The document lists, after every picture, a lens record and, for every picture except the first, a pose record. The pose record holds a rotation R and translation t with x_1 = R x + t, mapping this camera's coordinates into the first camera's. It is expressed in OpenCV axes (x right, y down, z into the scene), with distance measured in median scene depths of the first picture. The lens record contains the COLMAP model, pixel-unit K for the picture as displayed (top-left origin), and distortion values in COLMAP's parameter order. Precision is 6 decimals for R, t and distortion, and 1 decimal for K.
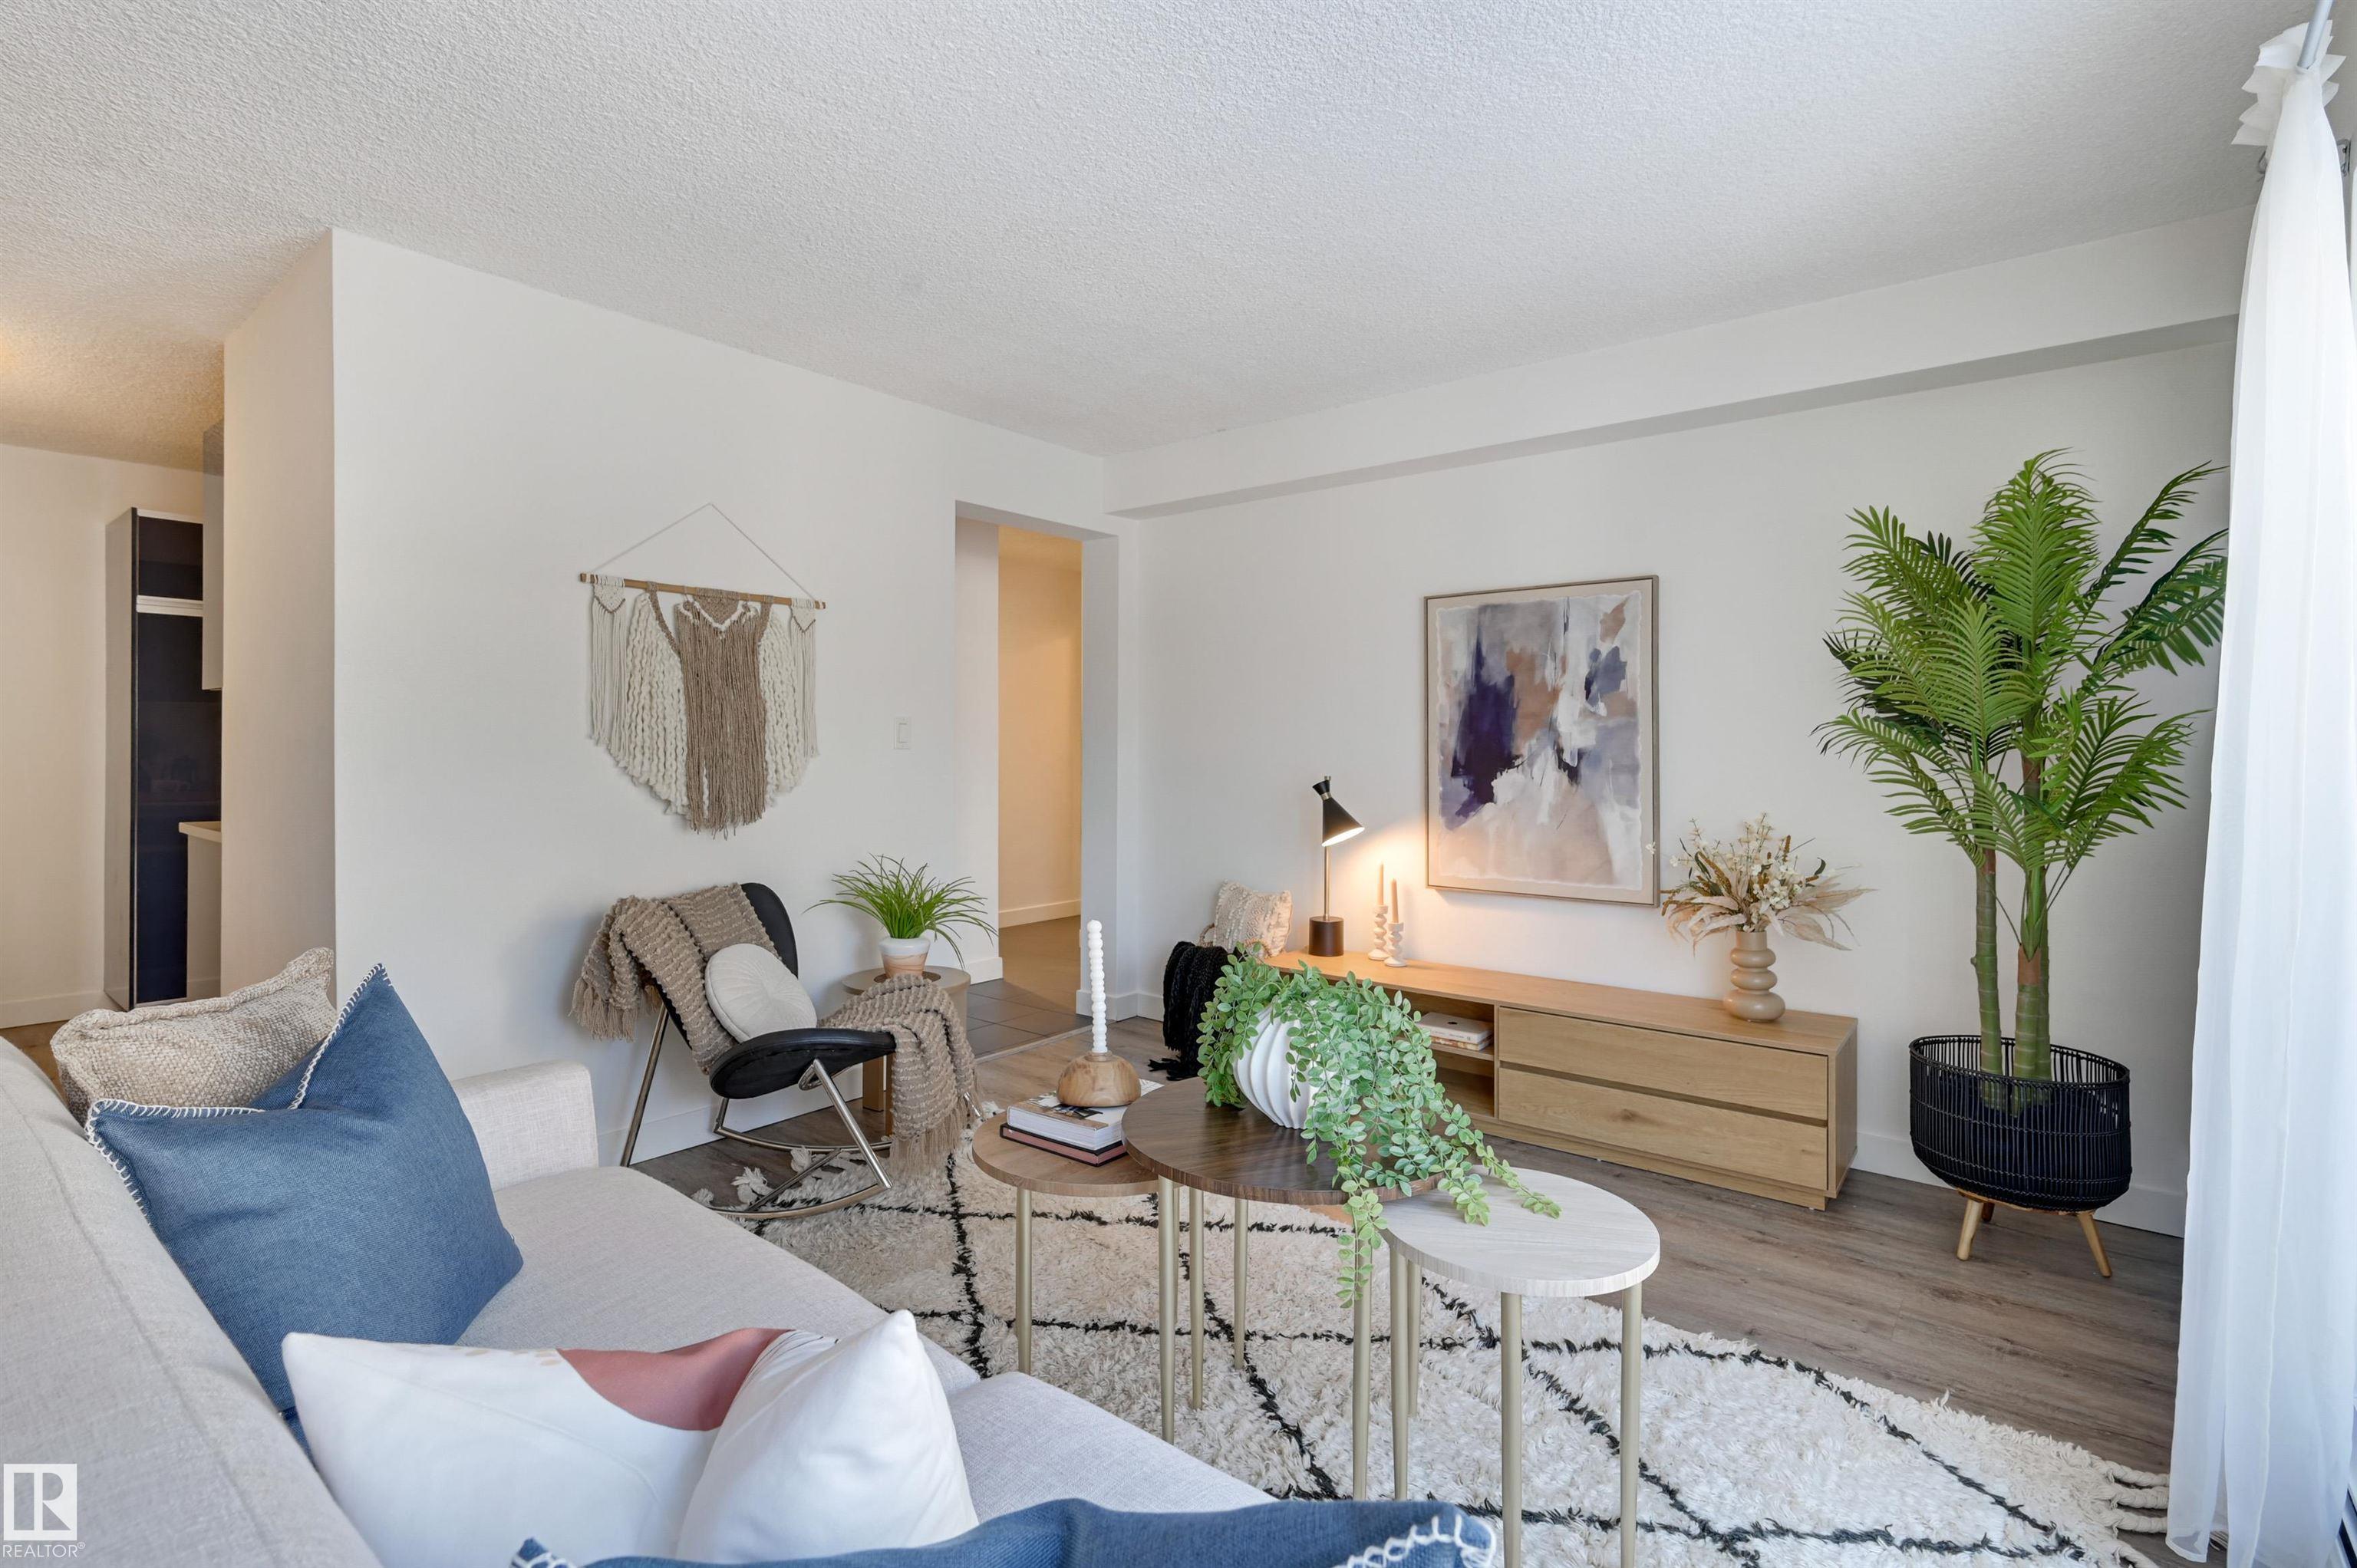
lens RADIAL K [[1071.5, 0, 1163.7], [0, 1071.5, 754.4], [0, 0, 1]] dist [-0.000539, 0.000126]
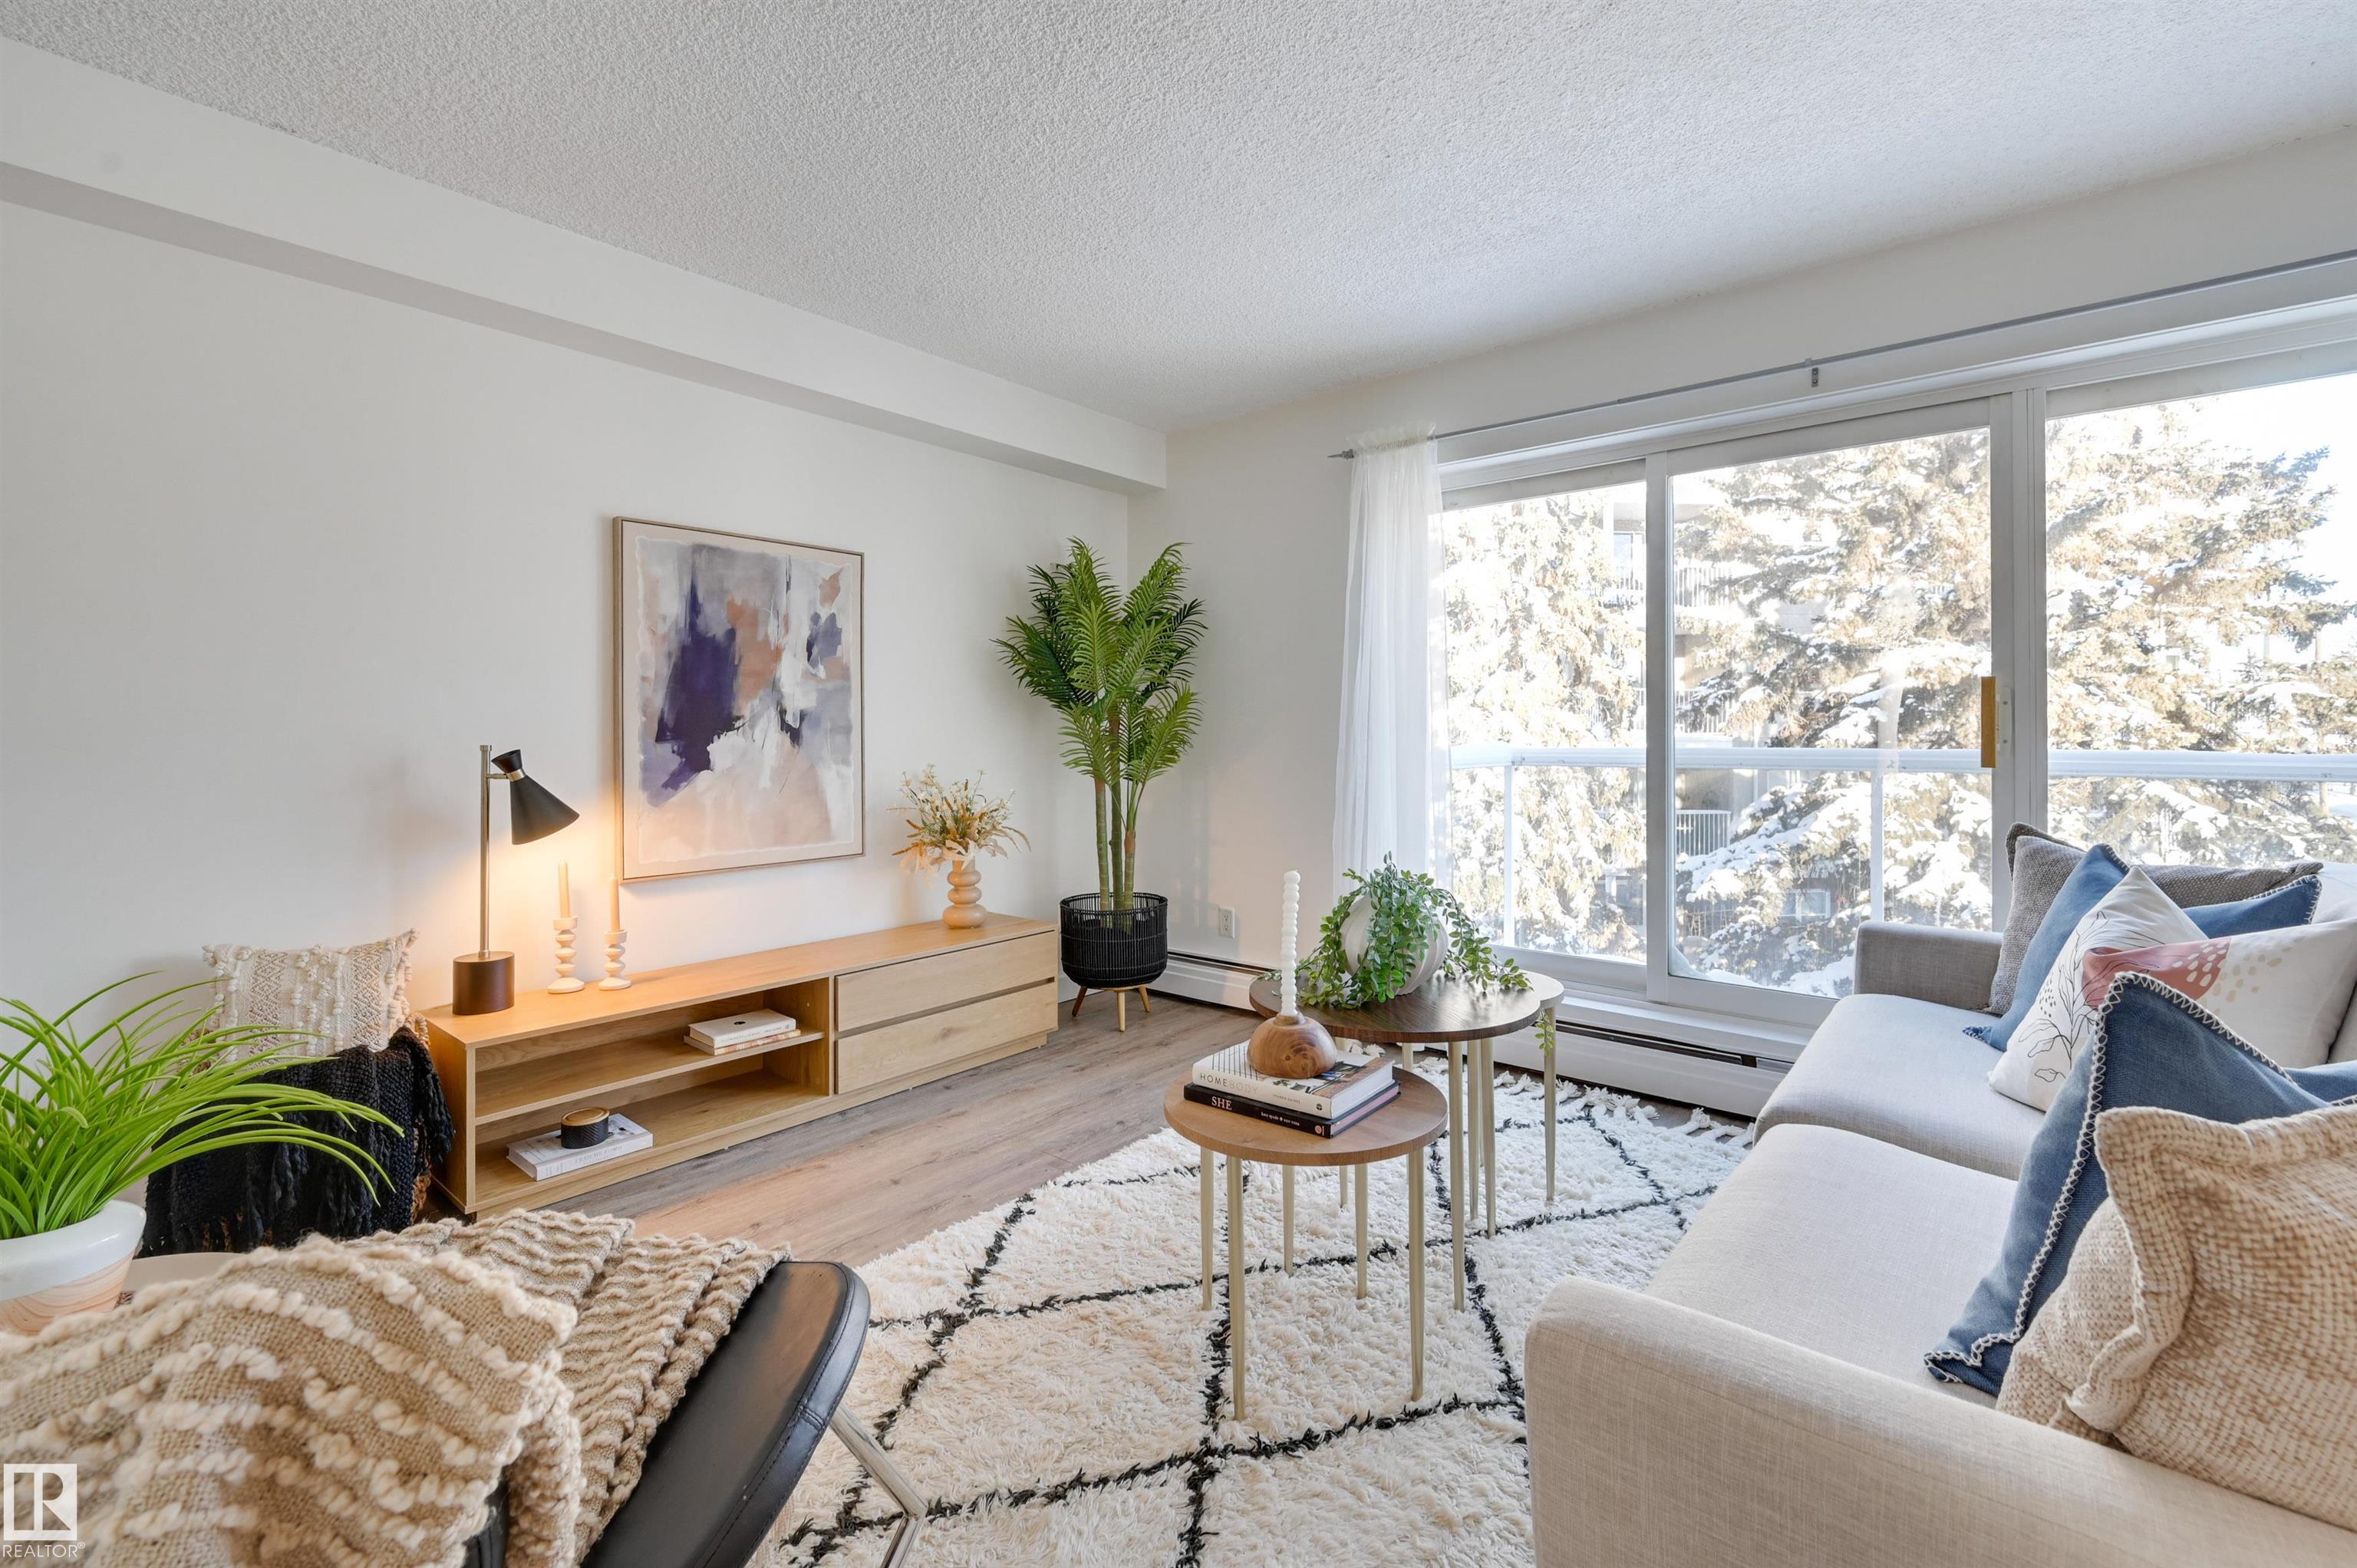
lens RADIAL K [[1008.2, 0, 1179.1], [0, 1008.2, 730.7], [0, 0, 1]] dist [-0.001102, 0.000217]
pose [[0.024265, 0.002736, 0.999702, -0.625327], [0.013244, 0.999908, -0.003058, 0.024800], [-0.999618, 0.013314, 0.024227, 0.723111]]
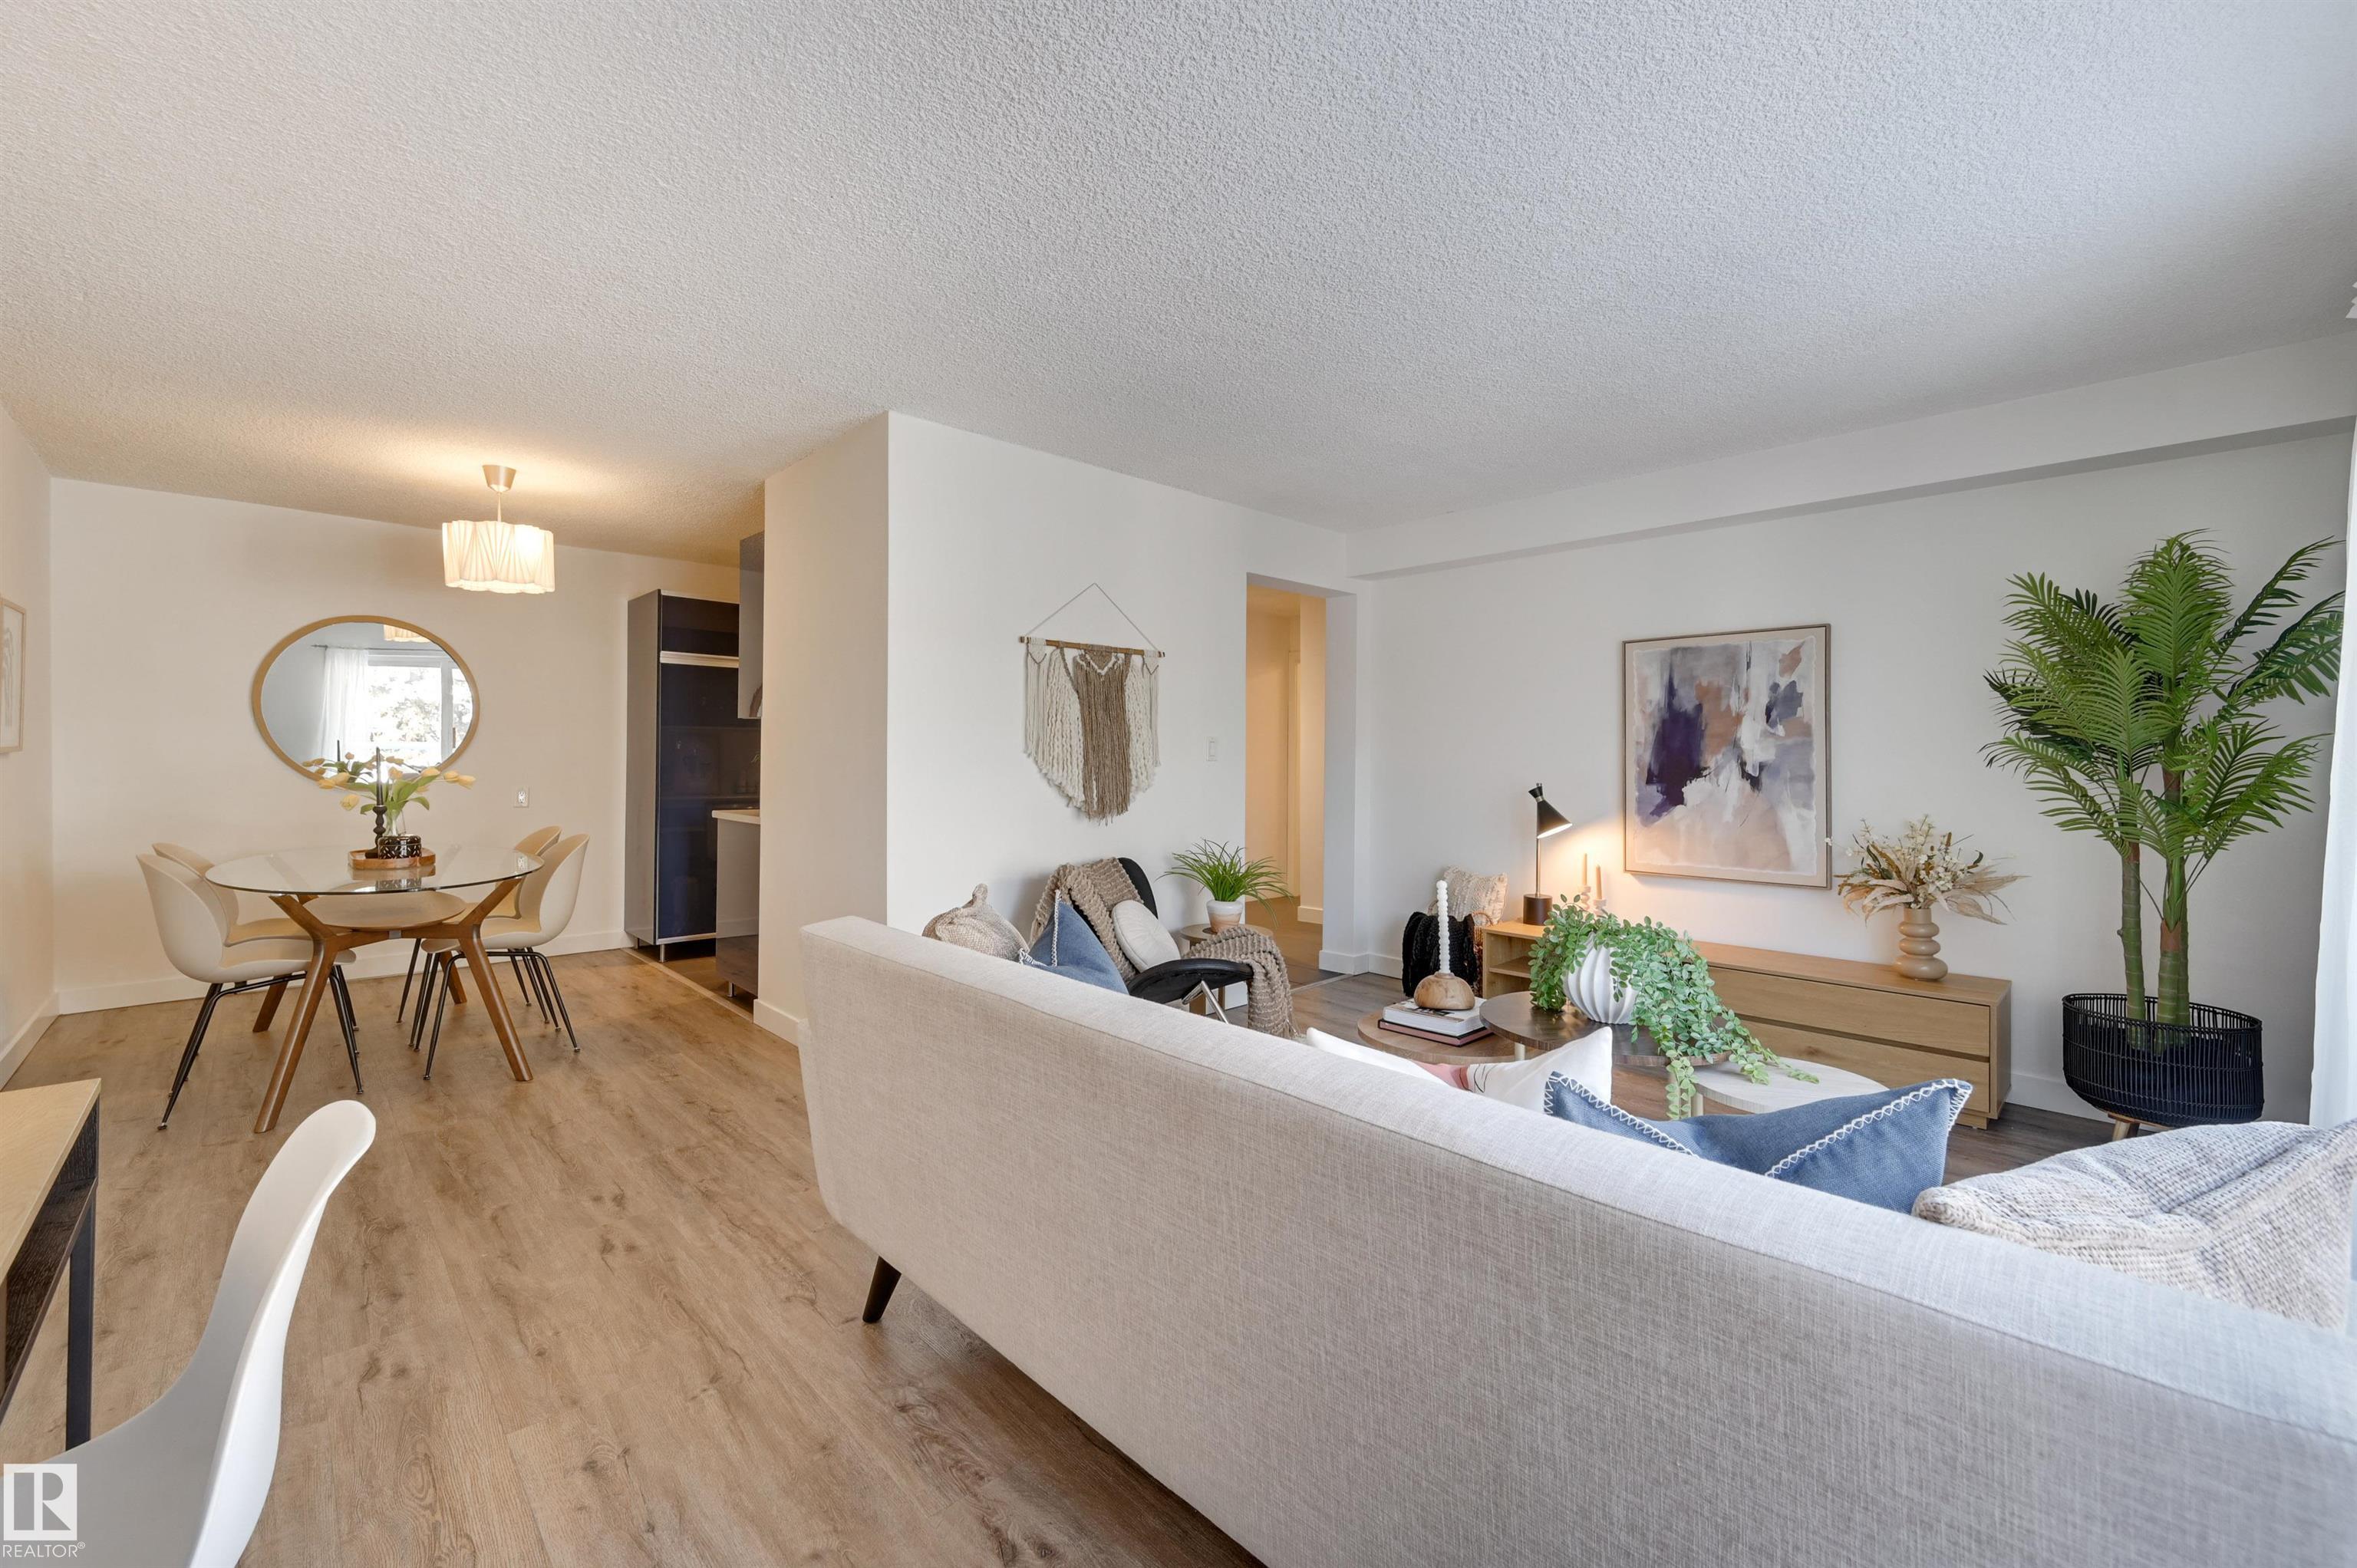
lens RADIAL K [[930.3, 0, 1177.2], [0, 930.3, 758.9], [0, 0, 1]] dist [-0.001397, 0.000003]
pose [[0.991952, 0.002898, -0.126581, -0.174362], [-0.003816, 0.999968, -0.007010, 0.001283], [0.126557, 0.007436, 0.991932, -0.190293]]
